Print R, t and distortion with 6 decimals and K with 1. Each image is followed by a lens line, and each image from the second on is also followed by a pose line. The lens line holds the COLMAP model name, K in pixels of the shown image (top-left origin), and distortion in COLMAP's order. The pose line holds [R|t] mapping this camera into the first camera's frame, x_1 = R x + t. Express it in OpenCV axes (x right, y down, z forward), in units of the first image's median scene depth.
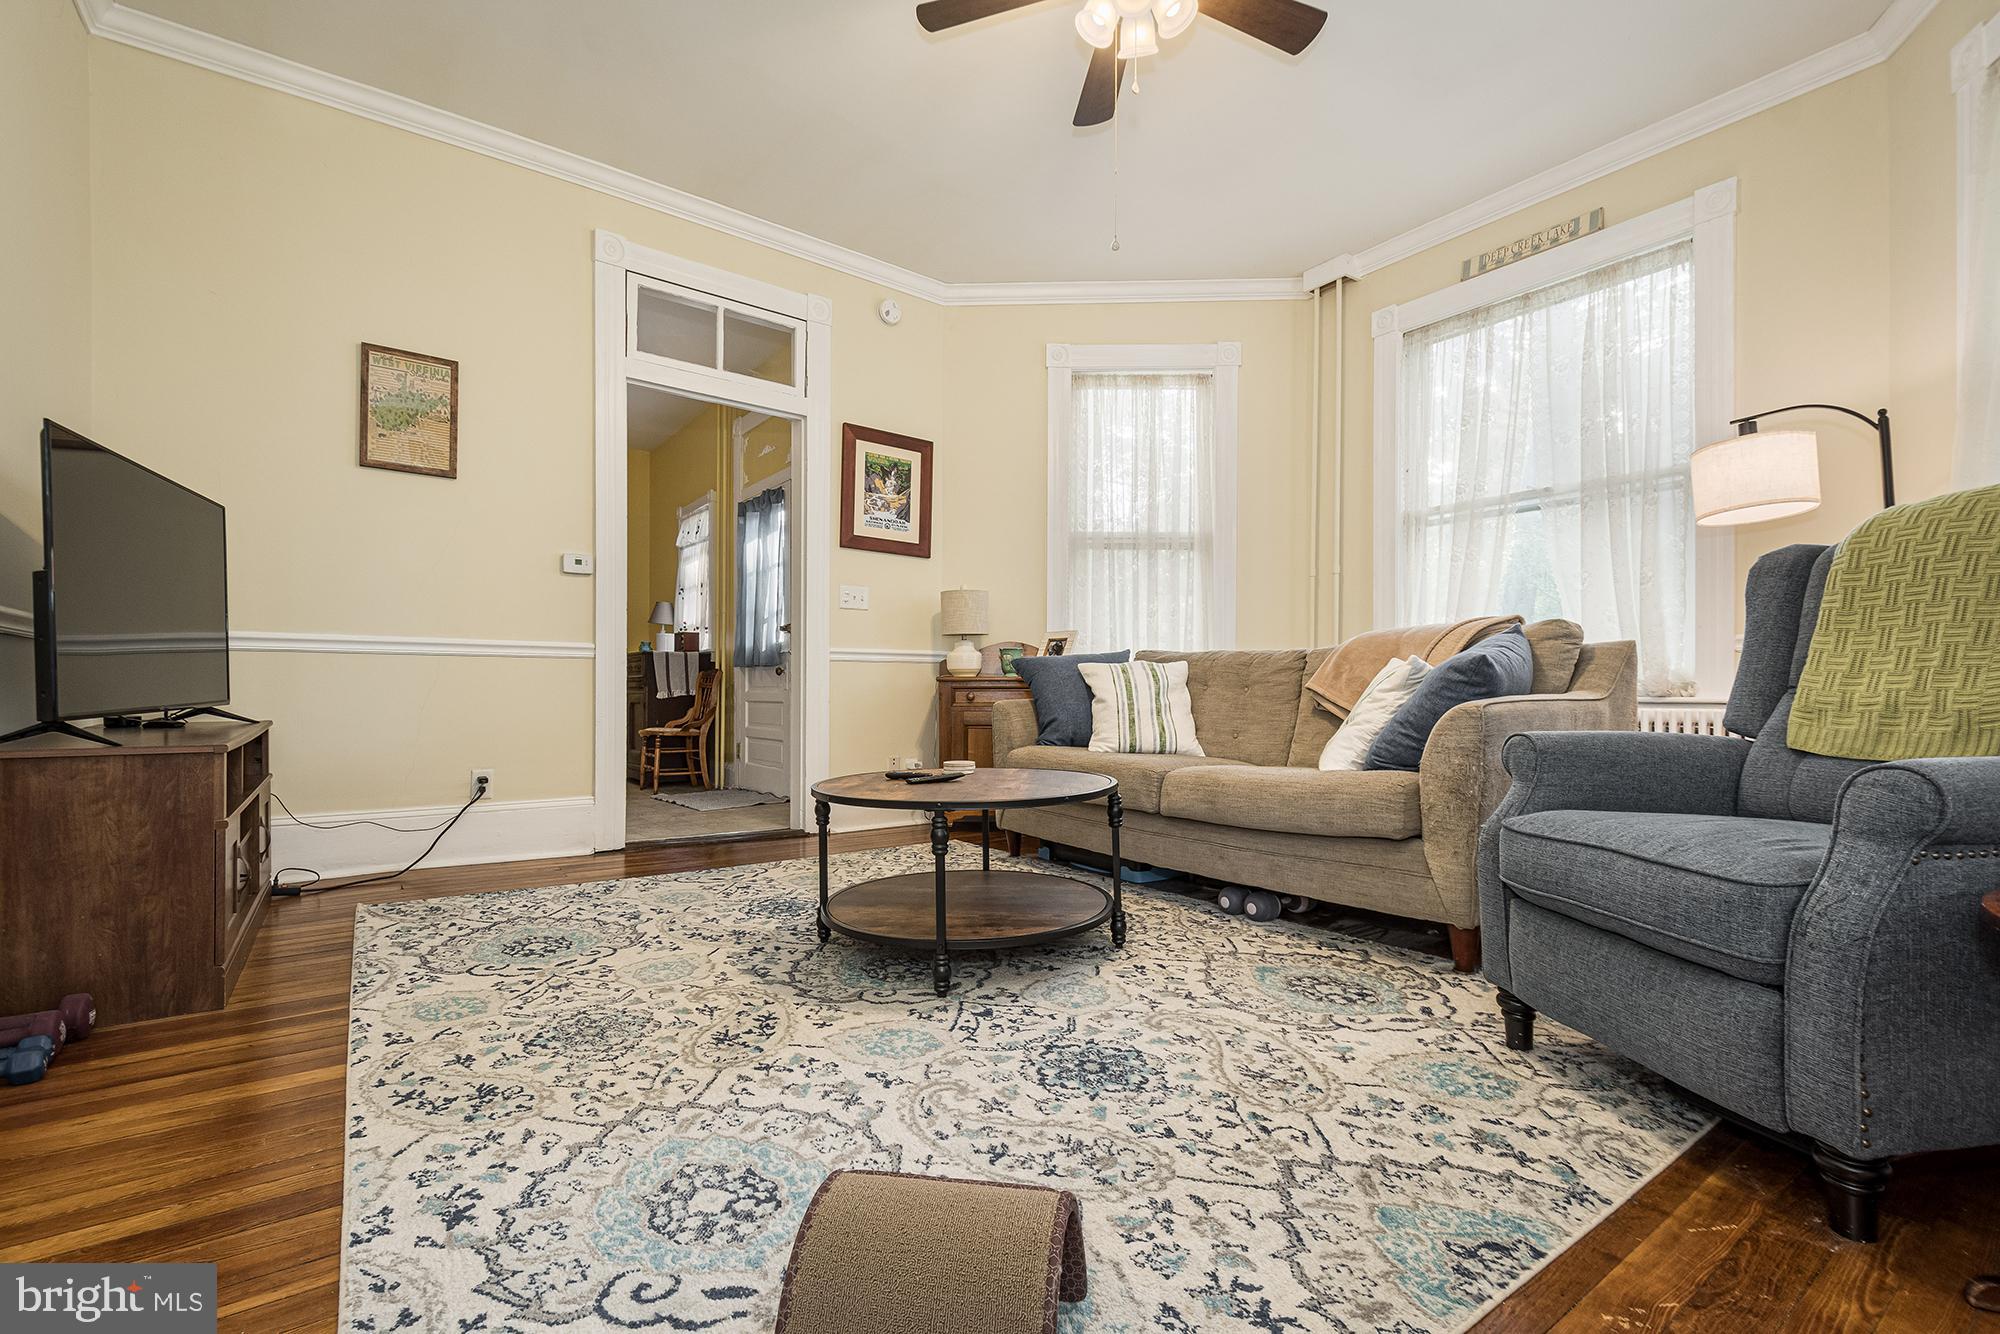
lens RADIAL K [[884.2, 0, 983.9], [0, 884.2, 681.5], [0, 0, 1]] dist [0.020649, -0.010275]
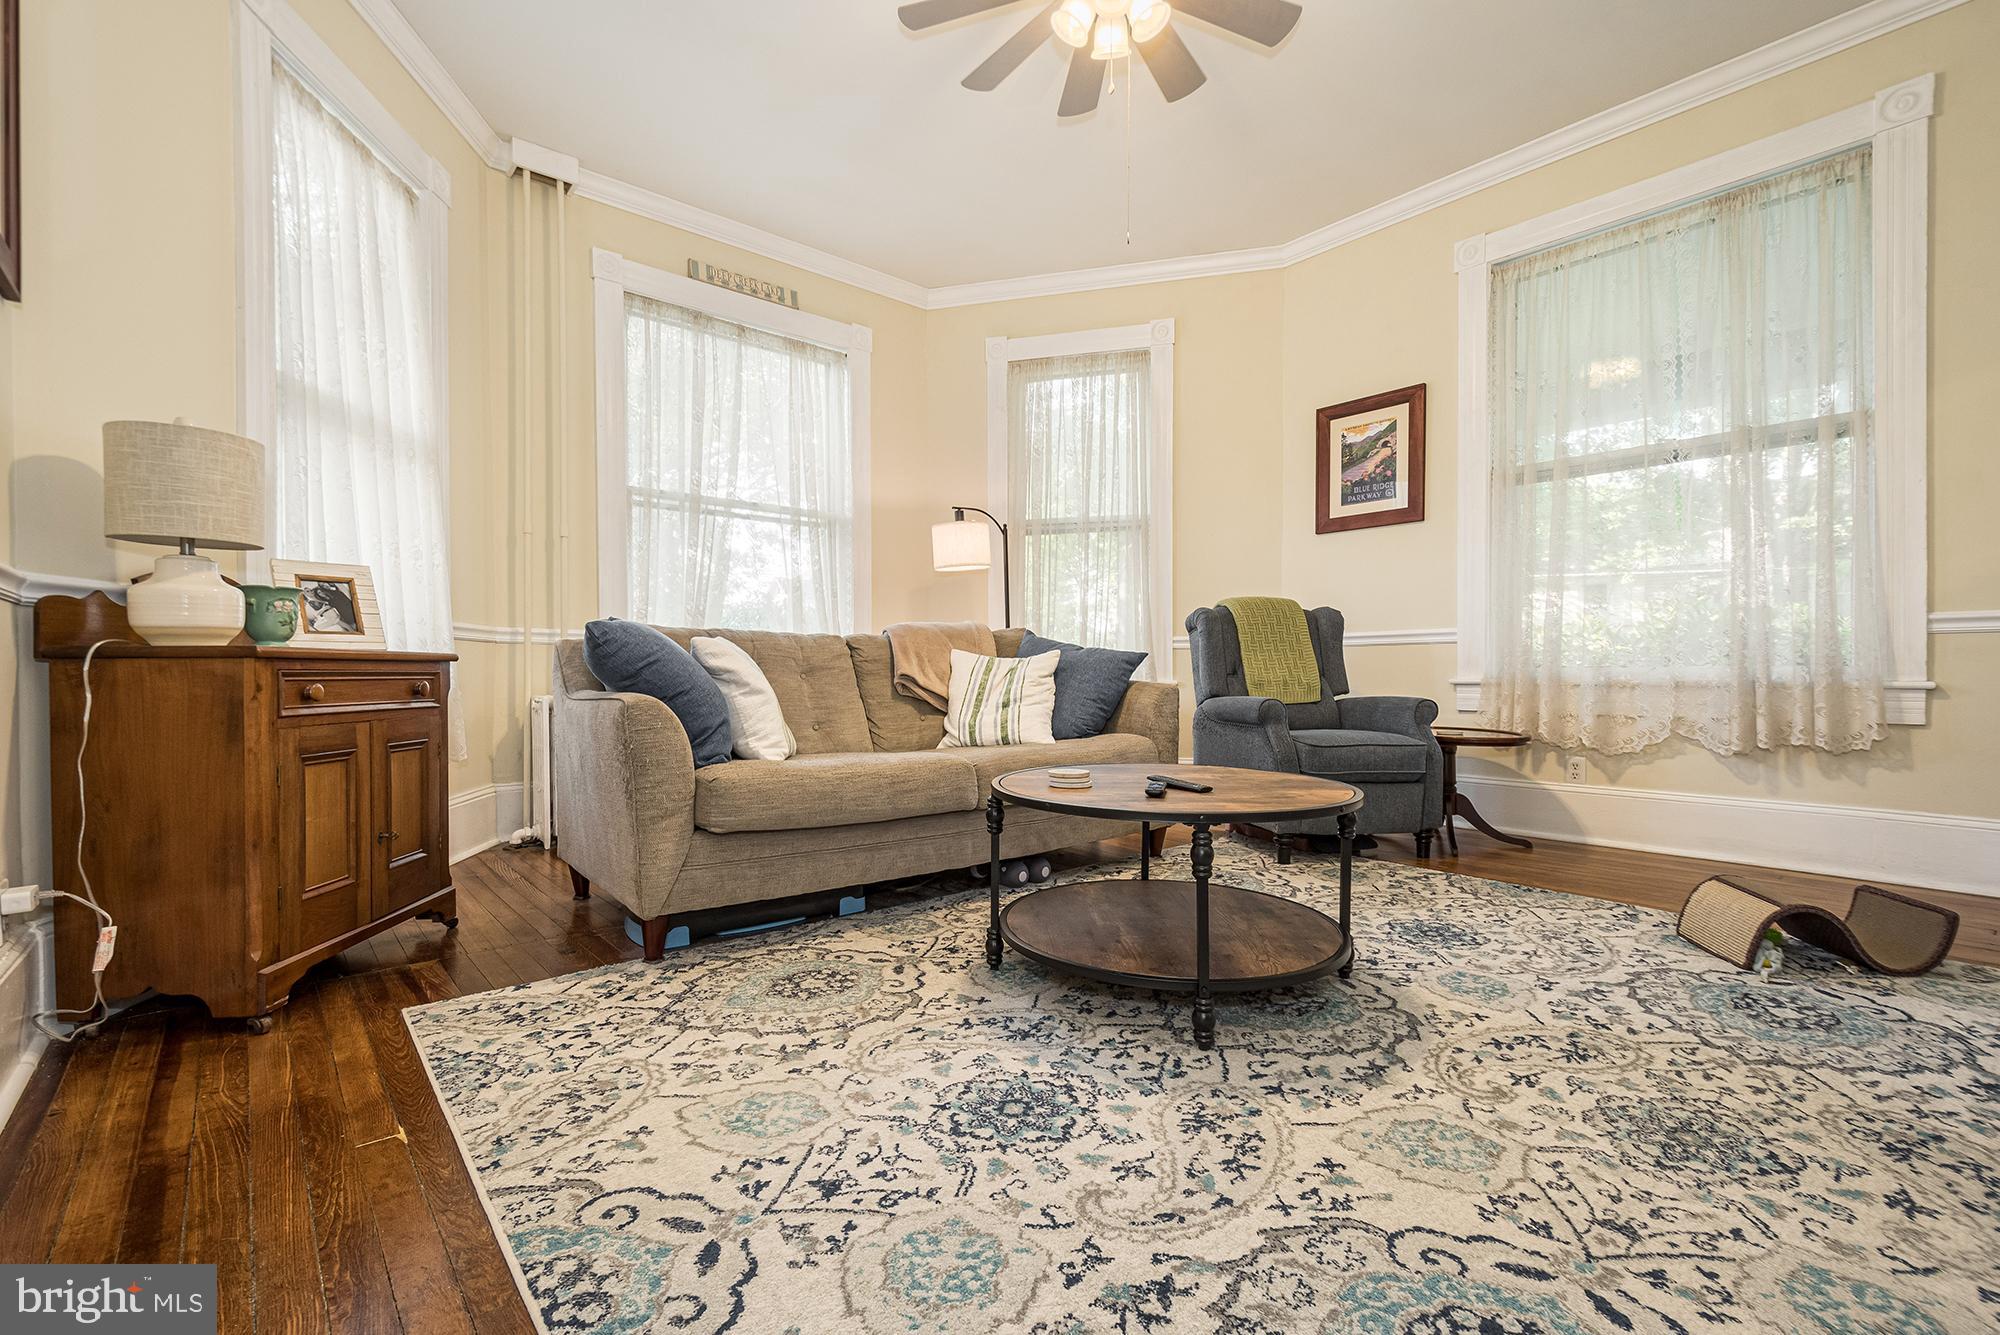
lens RADIAL K [[884.2, 0, 983.9], [0, 884.2, 682.0], [0, 0, 1]] dist [0.020649, -0.010275]
pose [[-0.081480, -0.006066, 0.996657, -0.864163], [-0.006633, 0.999963, 0.005543, 0.011719], [-0.996653, -0.006160, -0.081517, 1.259417]]
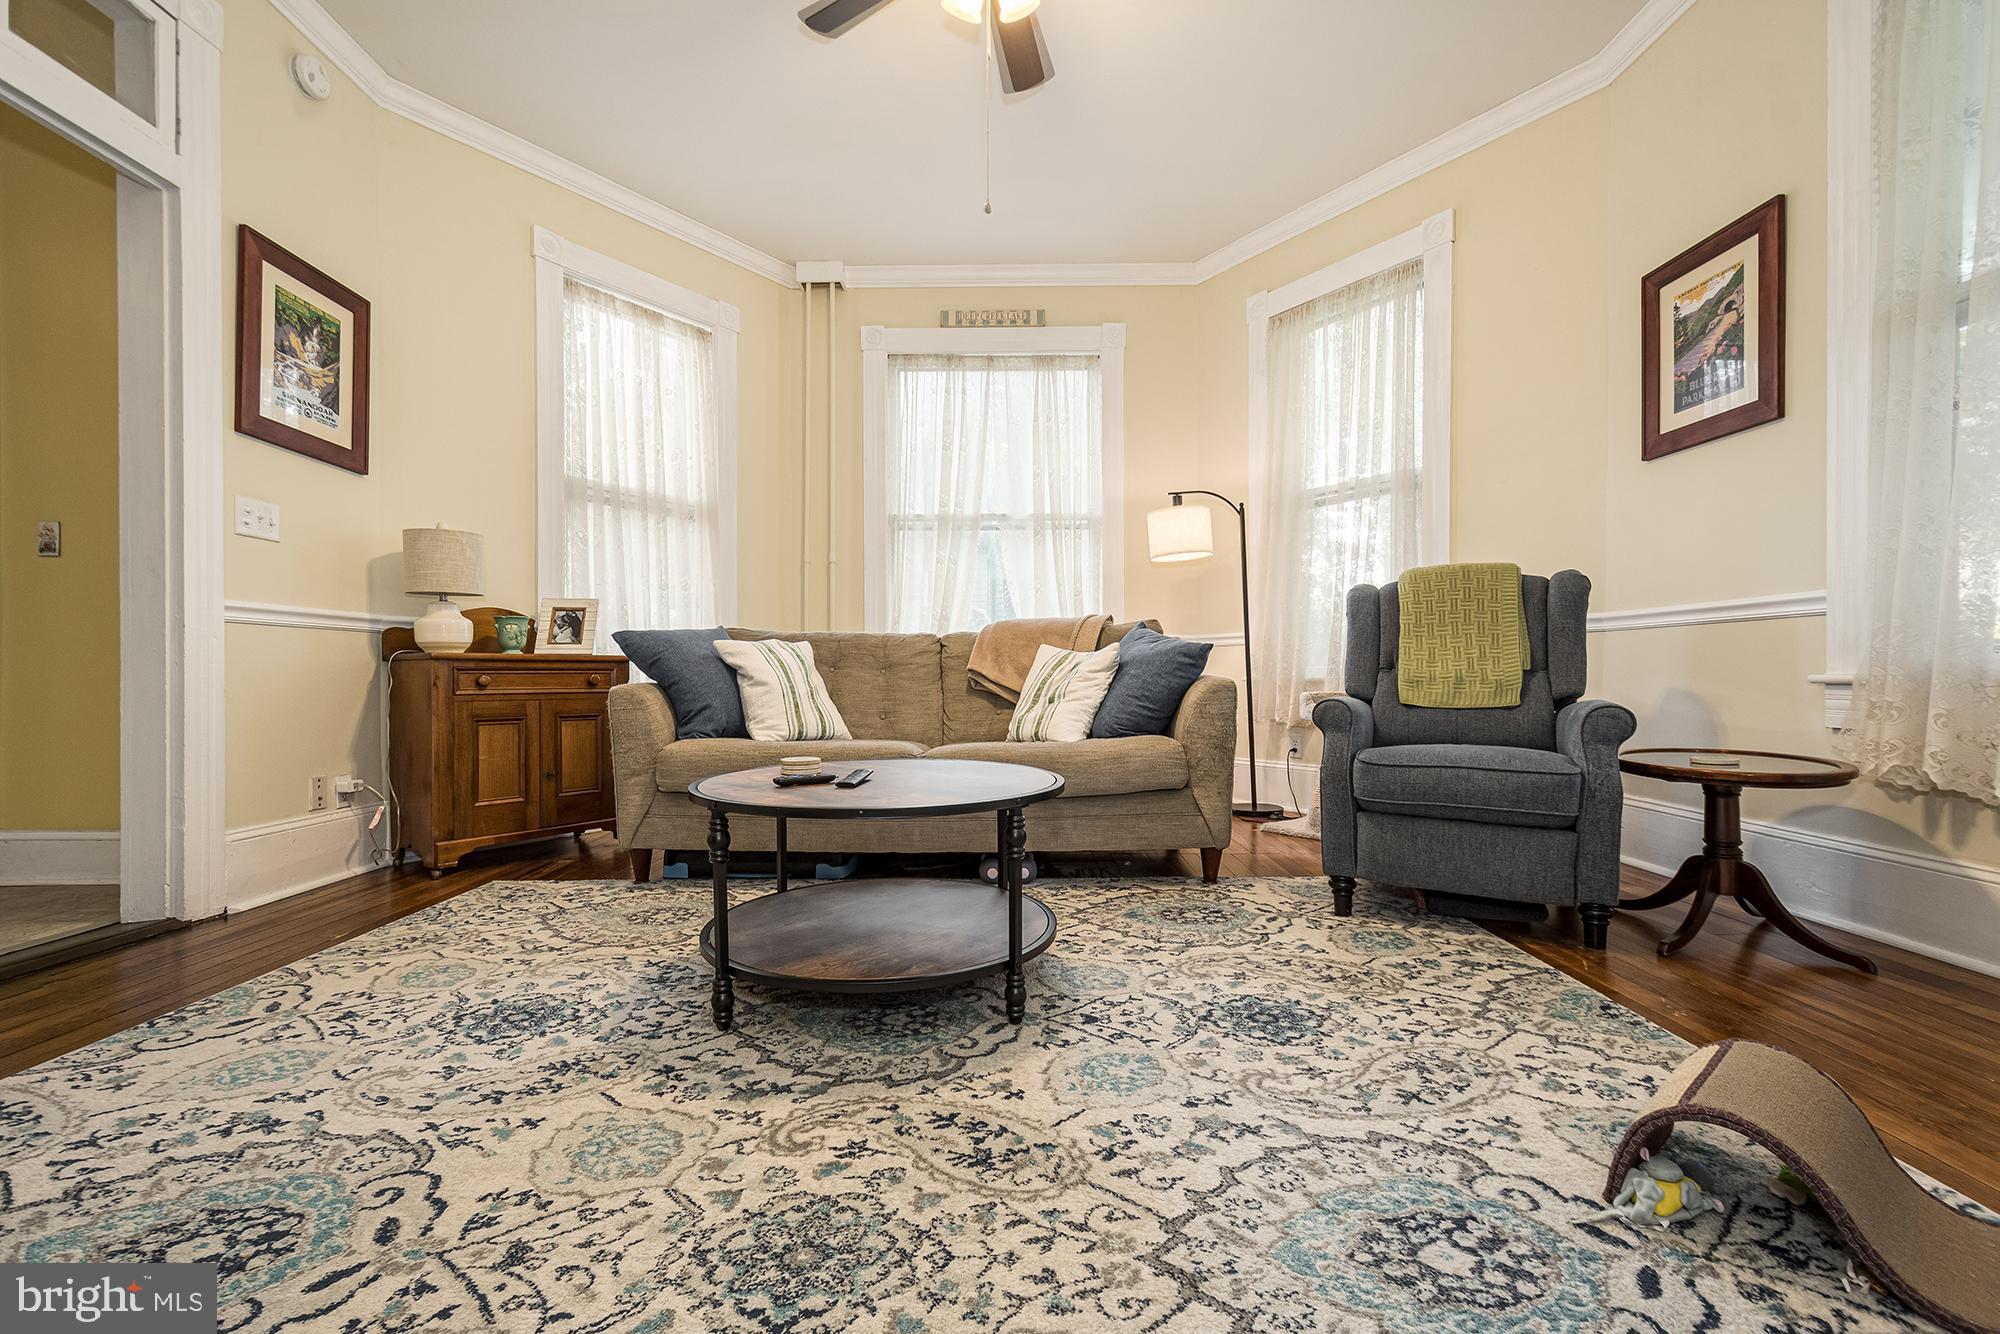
lens RADIAL K [[881.9, 0, 985.6], [0, 881.9, 676.7], [0, 0, 1]] dist [0.019632, -0.008375]
pose [[0.588633, -0.001737, 0.808399, -0.639476], [-0.006146, 0.999959, 0.006624, 0.010838], [-0.808377, -0.008867, 0.588598, 0.437163]]
